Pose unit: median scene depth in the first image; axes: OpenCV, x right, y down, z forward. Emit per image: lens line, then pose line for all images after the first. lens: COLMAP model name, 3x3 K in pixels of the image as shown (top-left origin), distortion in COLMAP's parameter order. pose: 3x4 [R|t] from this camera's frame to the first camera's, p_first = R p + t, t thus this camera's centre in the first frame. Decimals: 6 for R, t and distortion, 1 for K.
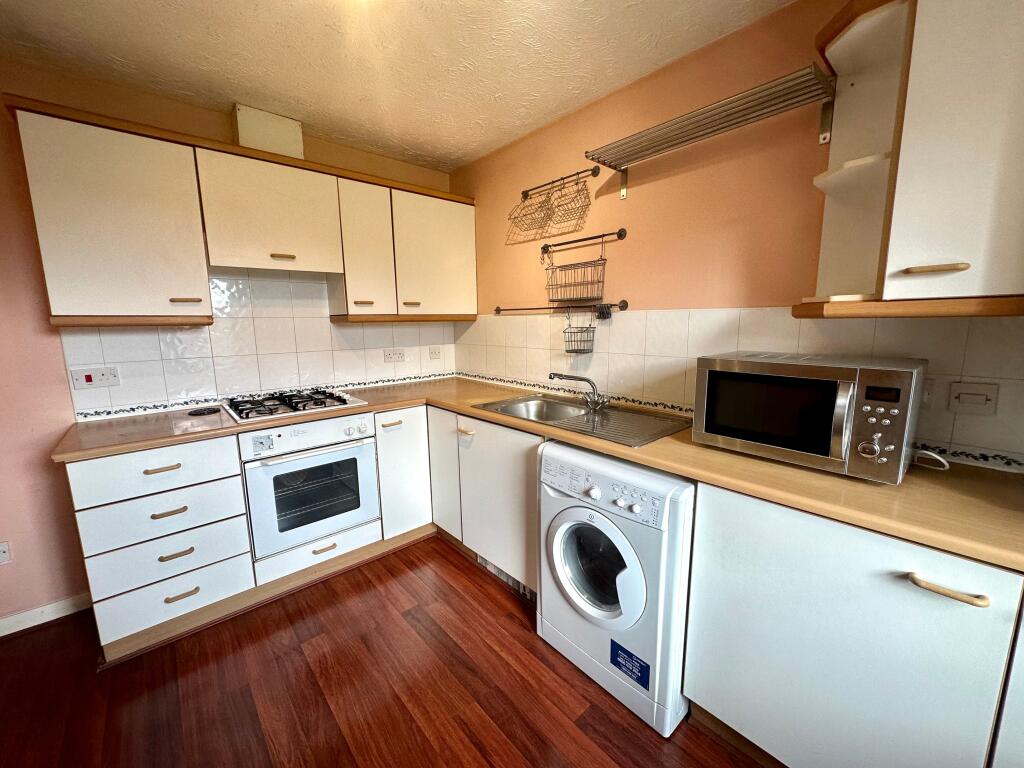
lens RADIAL K [[407.9, 0, 510.8], [0, 407.9, 385.2], [0, 0, 1]] dist [-0.001086, -0.000030]
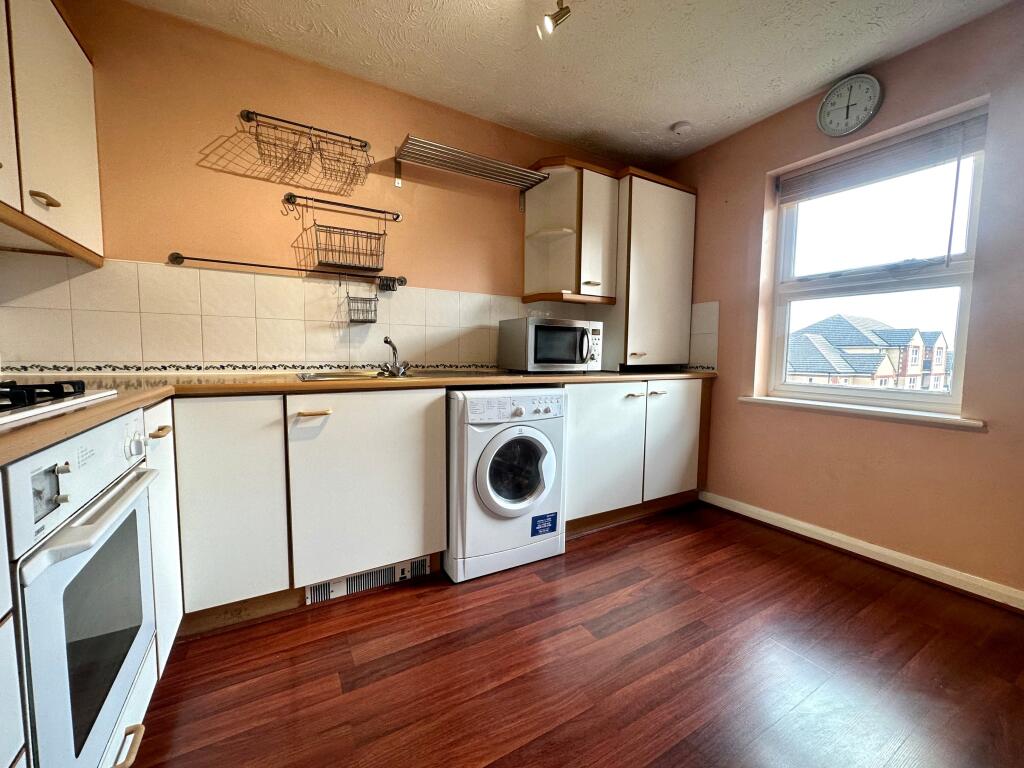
lens RADIAL K [[409.6, 0, 512.0], [0, 409.6, 384.0], [0, 0, 1]] dist [-0.002788, -0.000344]
pose [[0.192638, -0.056699, 0.979630, -0.829909], [0.139725, 0.989742, 0.029808, 0.097304], [-0.971271, 0.131137, 0.198584, 0.558060]]
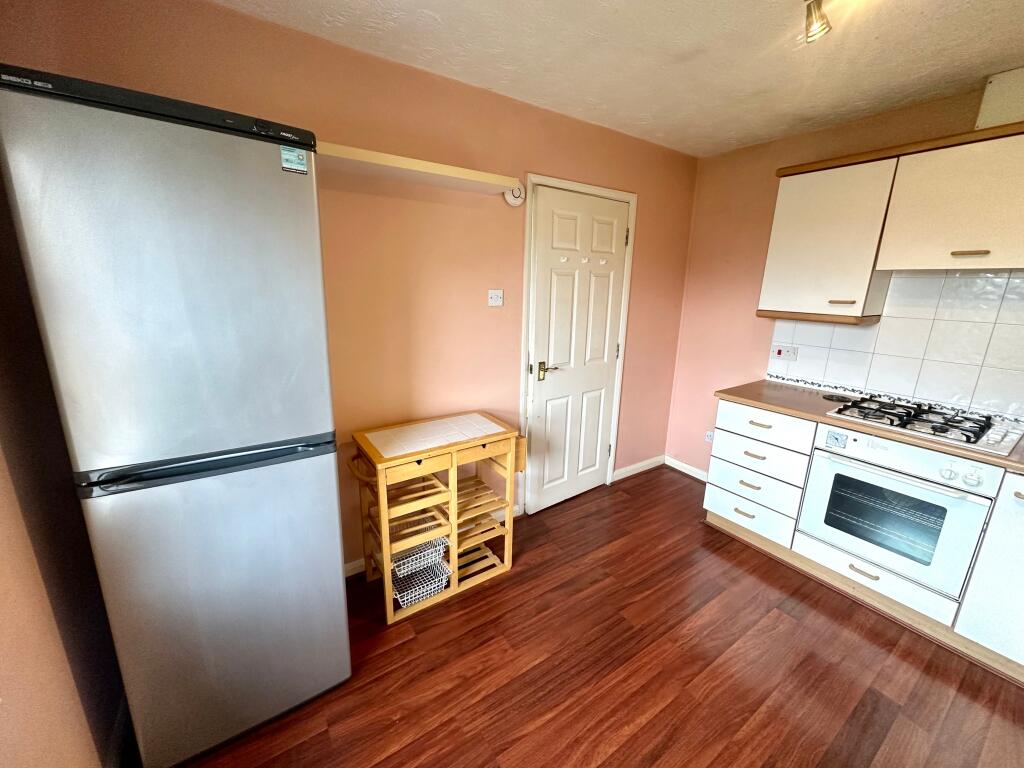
lens RADIAL K [[407.9, 0, 510.8], [0, 407.9, 385.2], [0, 0, 1]] dist [-0.001086, -0.000030]
pose [[-0.131171, 0.255667, -0.957825, 0.485184], [-0.172095, 0.945631, 0.275980, -0.138341], [0.976308, 0.201037, -0.080040, 0.213964]]
